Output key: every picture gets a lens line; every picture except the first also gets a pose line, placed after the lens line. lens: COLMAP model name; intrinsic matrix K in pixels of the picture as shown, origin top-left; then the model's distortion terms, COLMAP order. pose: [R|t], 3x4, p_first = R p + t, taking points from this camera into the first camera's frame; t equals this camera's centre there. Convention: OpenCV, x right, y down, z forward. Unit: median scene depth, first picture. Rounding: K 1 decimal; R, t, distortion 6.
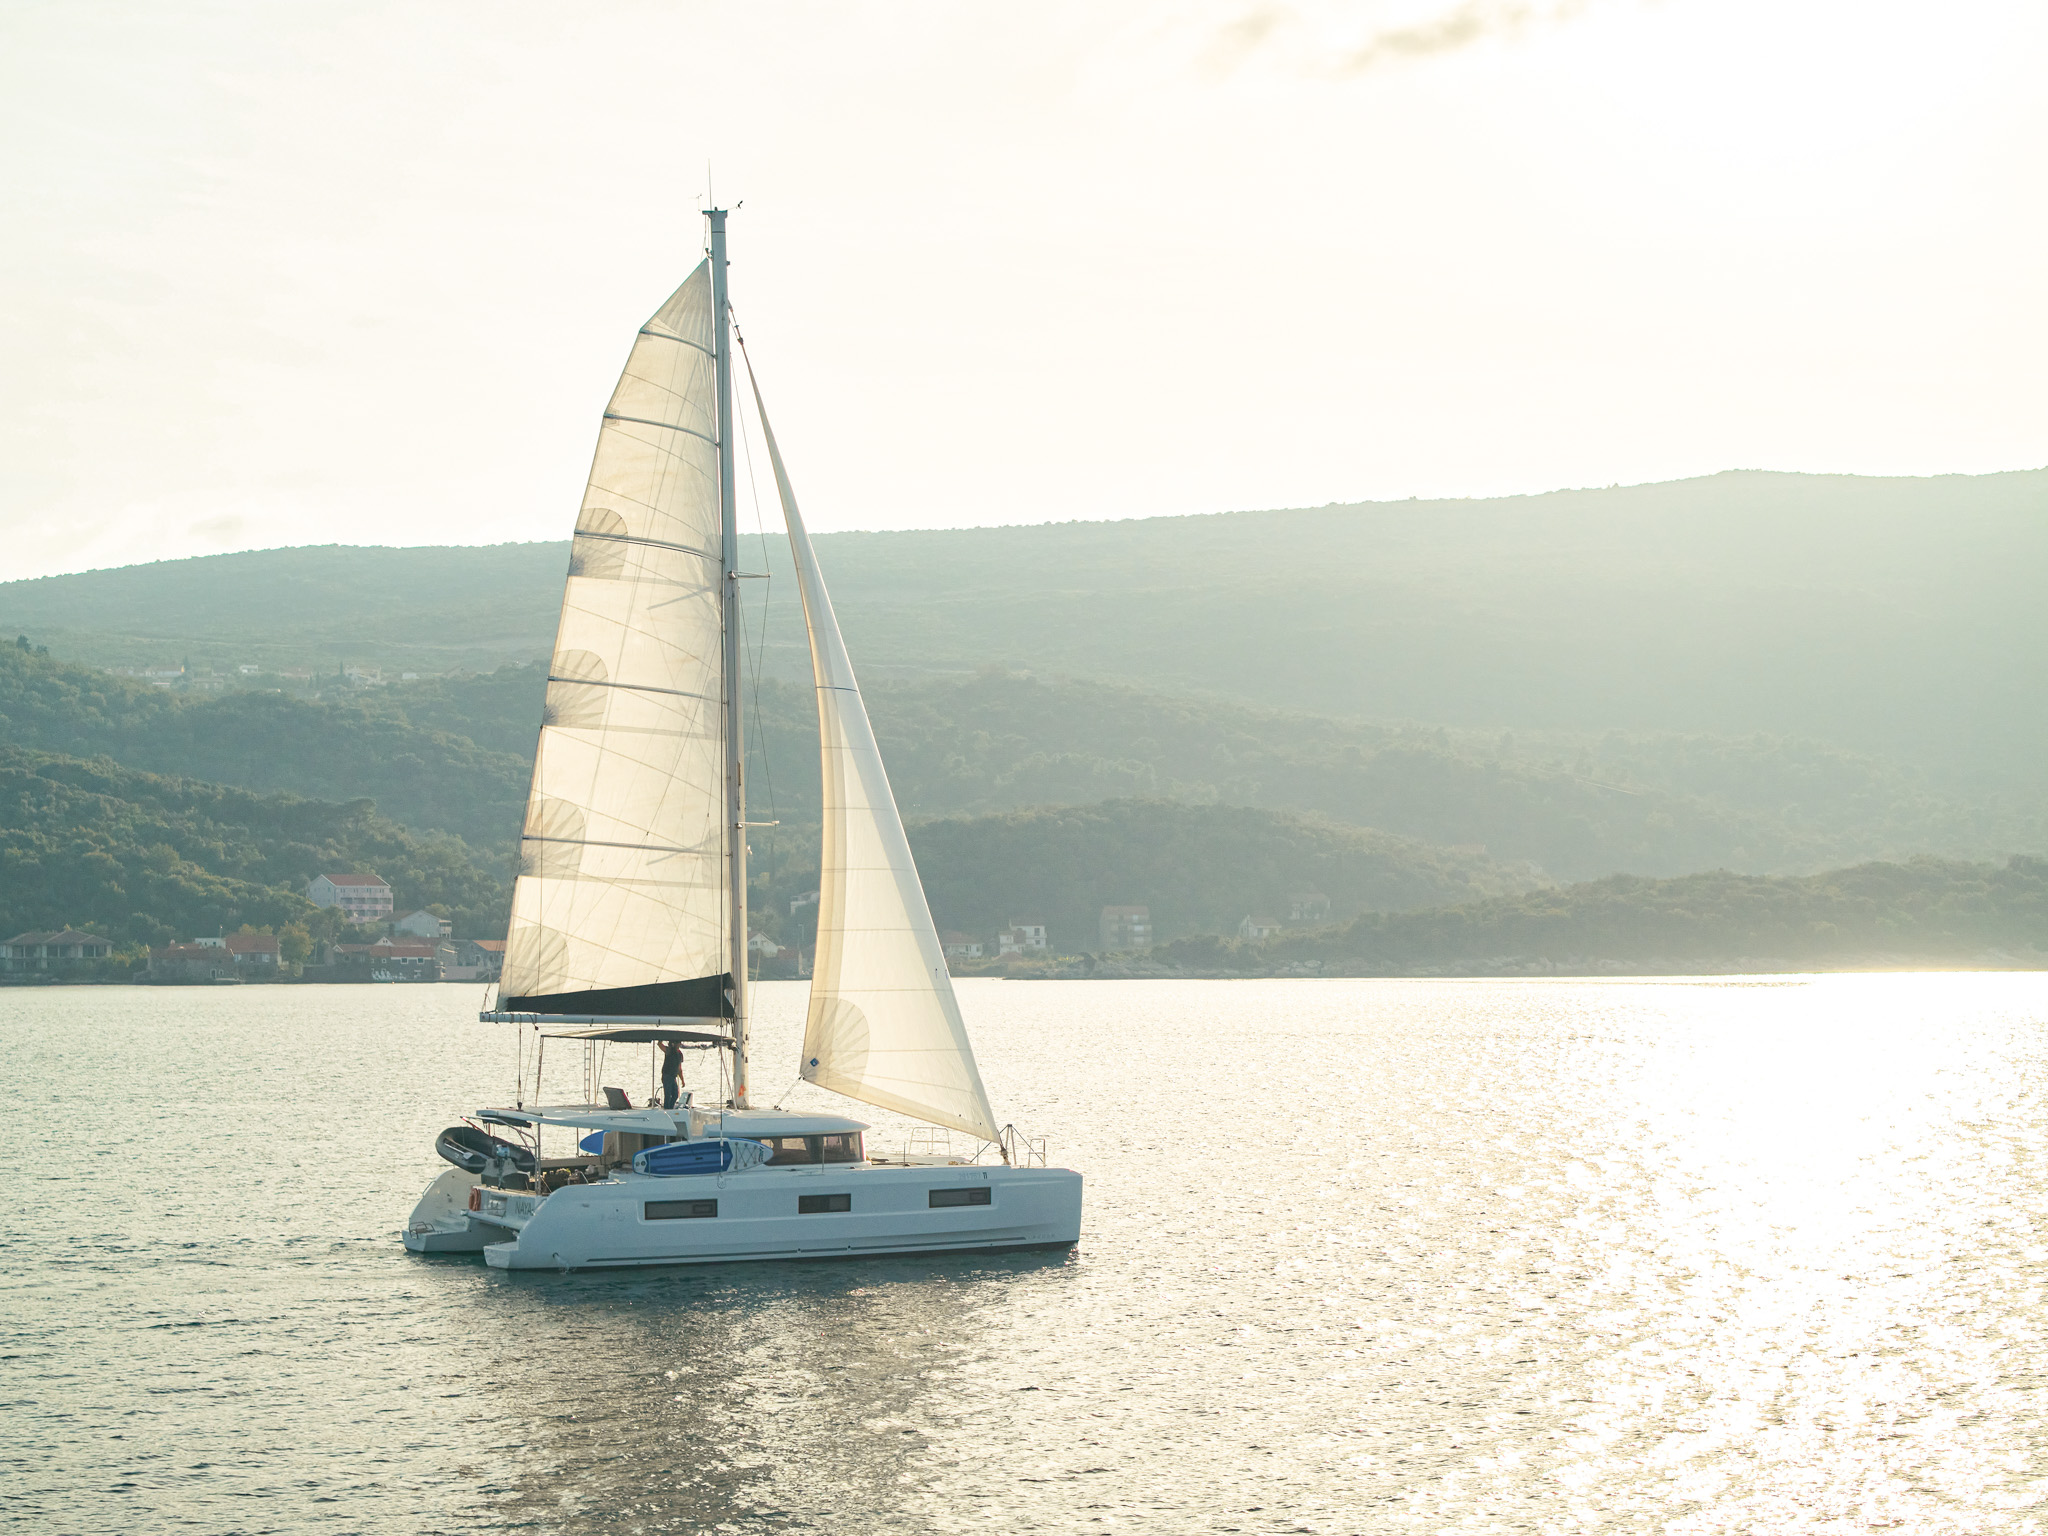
lens RADIAL K [[4216.7, 0, 1024.0], [0, 4216.7, 768.0], [0, 0, 1]] dist [-0.201132, -0.233148]
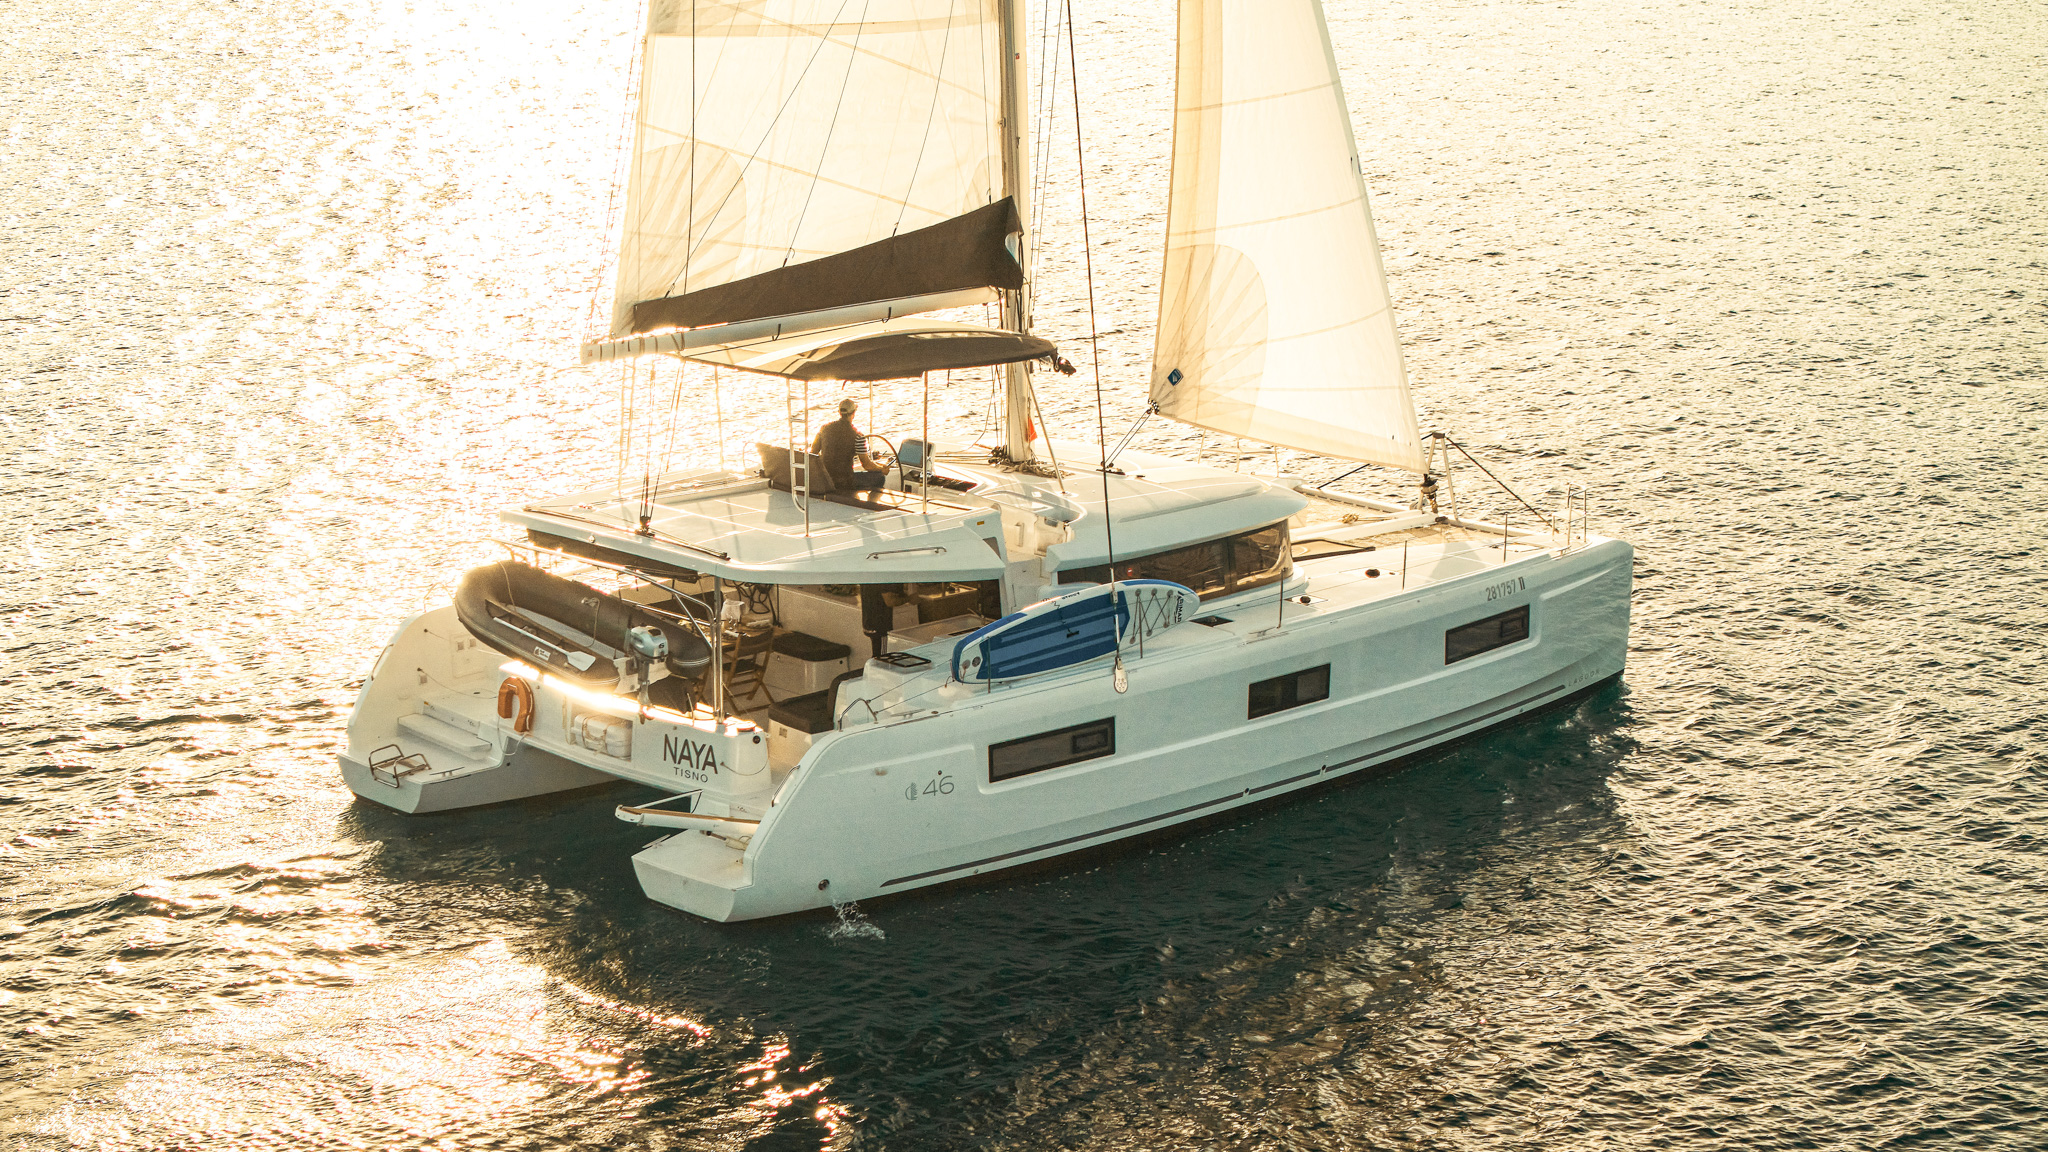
lens RADIAL K [[4182.6, 0, 1024.0], [0, 4182.6, 576.0], [0, 0, 1]] dist [-0.061485, -0.066837]
pose [[0.965983, -0.062075, 0.251045, -0.195384], [-0.002926, 0.968078, 0.250633, -0.029994], [-0.258589, -0.242841, 0.934965, 0.552503]]
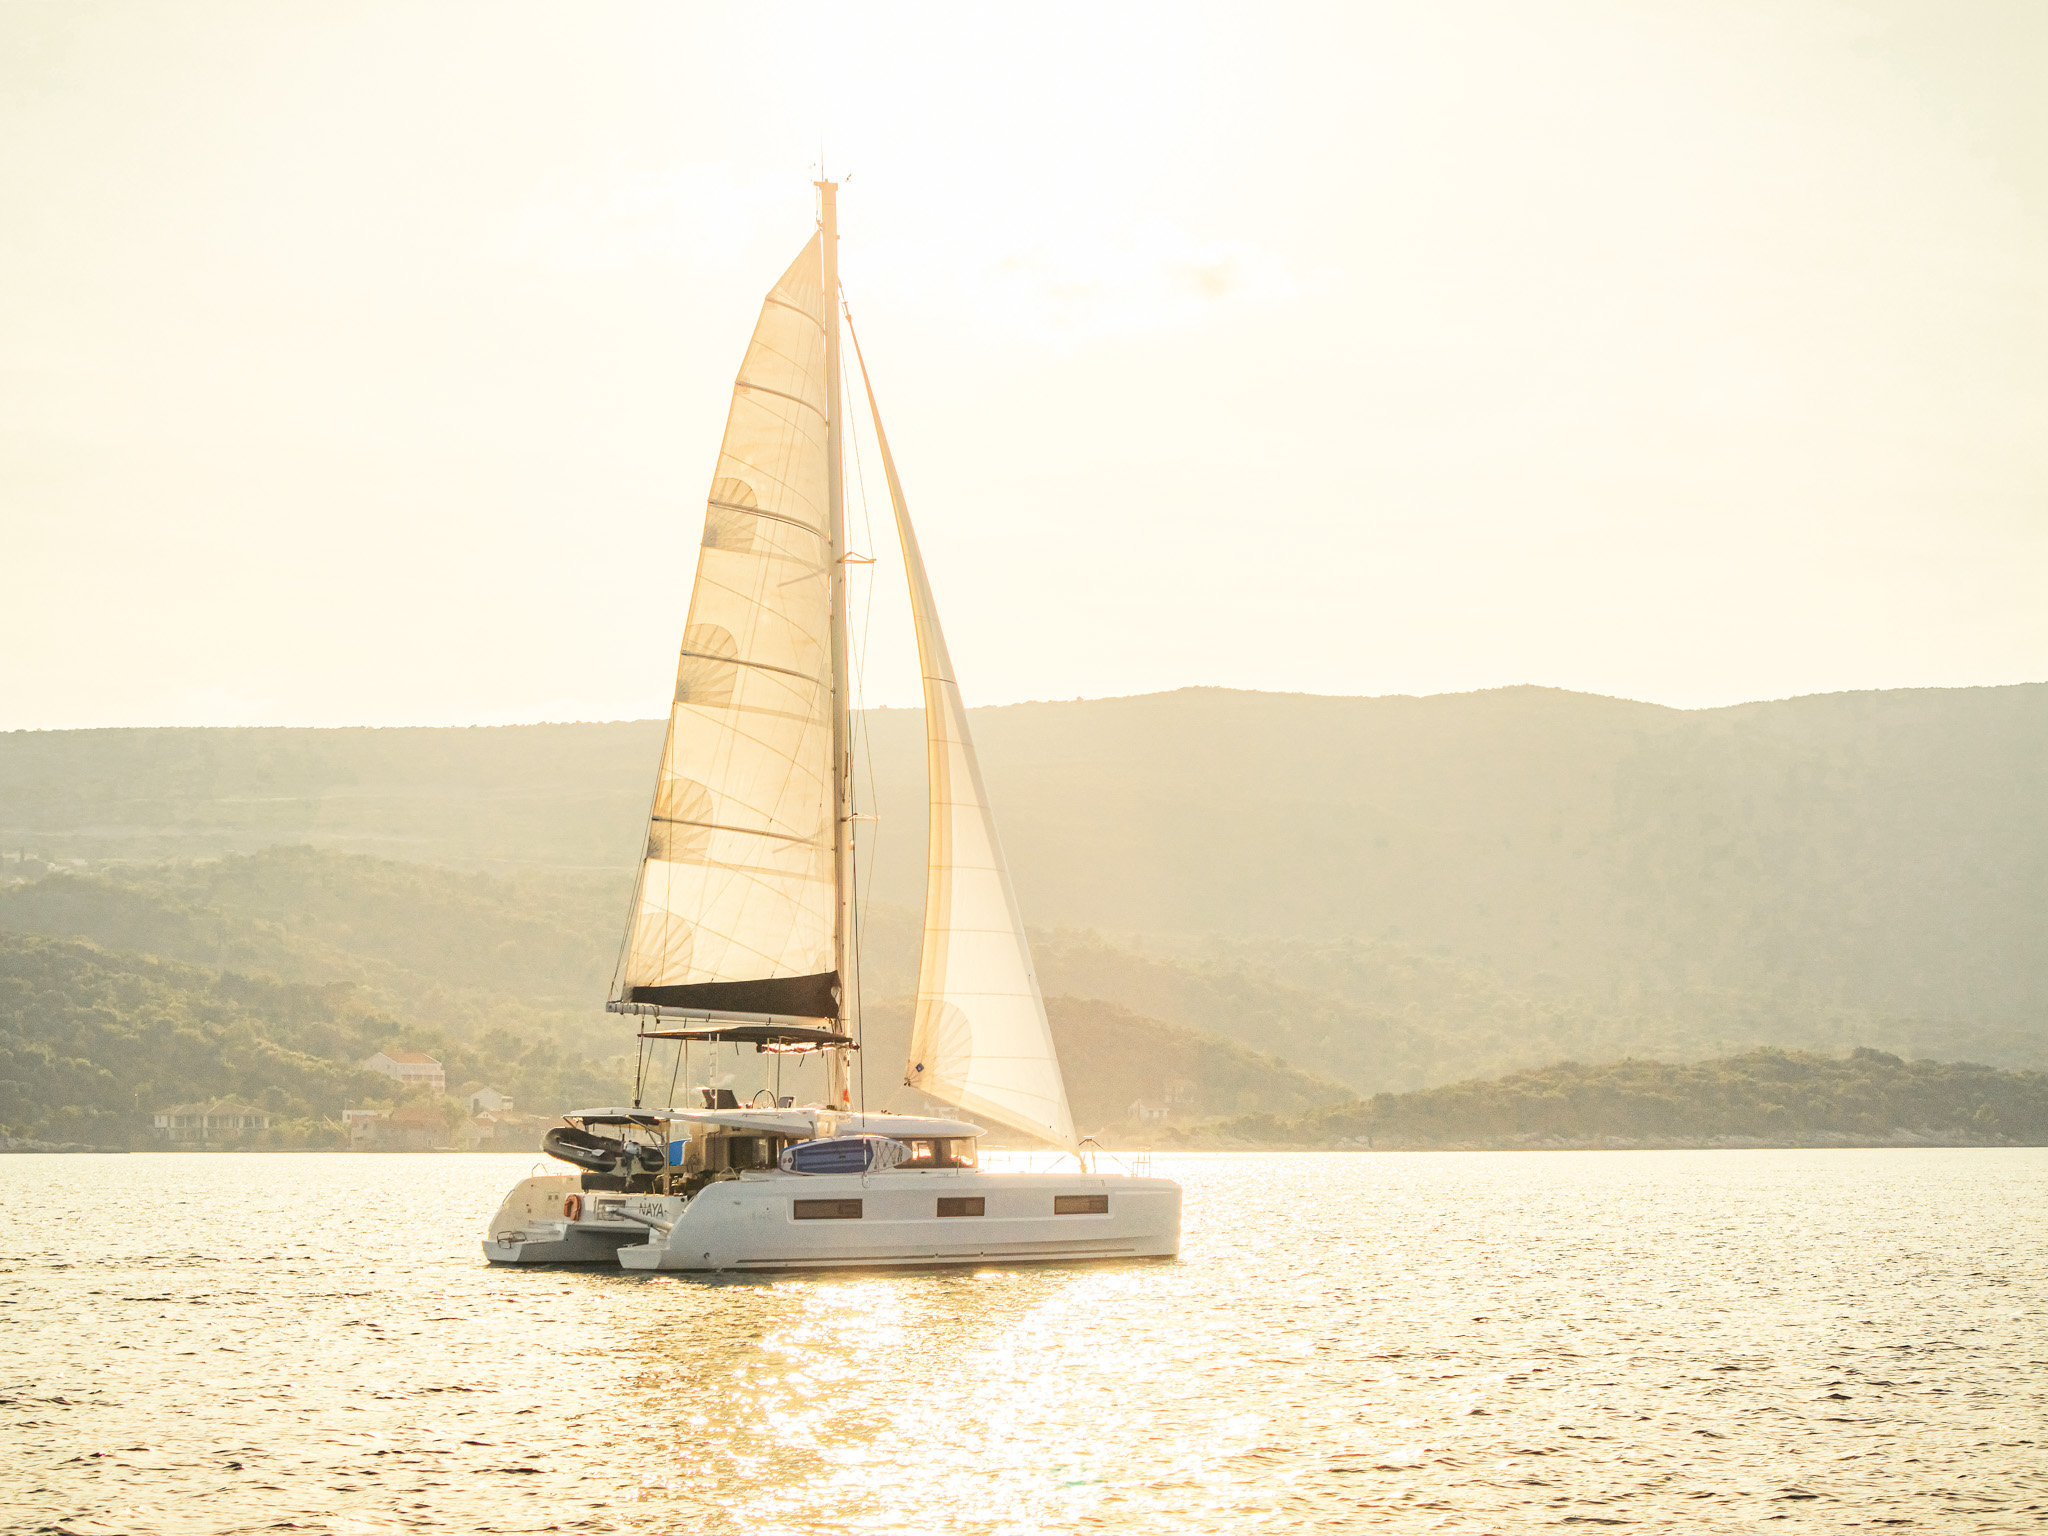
lens RADIAL K [[4216.7, 0, 1024.0], [0, 4216.7, 768.0], [0, 0, 1]] dist [-0.201132, -0.233148]
pose [[0.982473, 0.023966, 0.184857, -0.210459], [-0.014837, 0.998608, -0.050609, 0.051379], [-0.185812, 0.046979, 0.981462, 0.051413]]
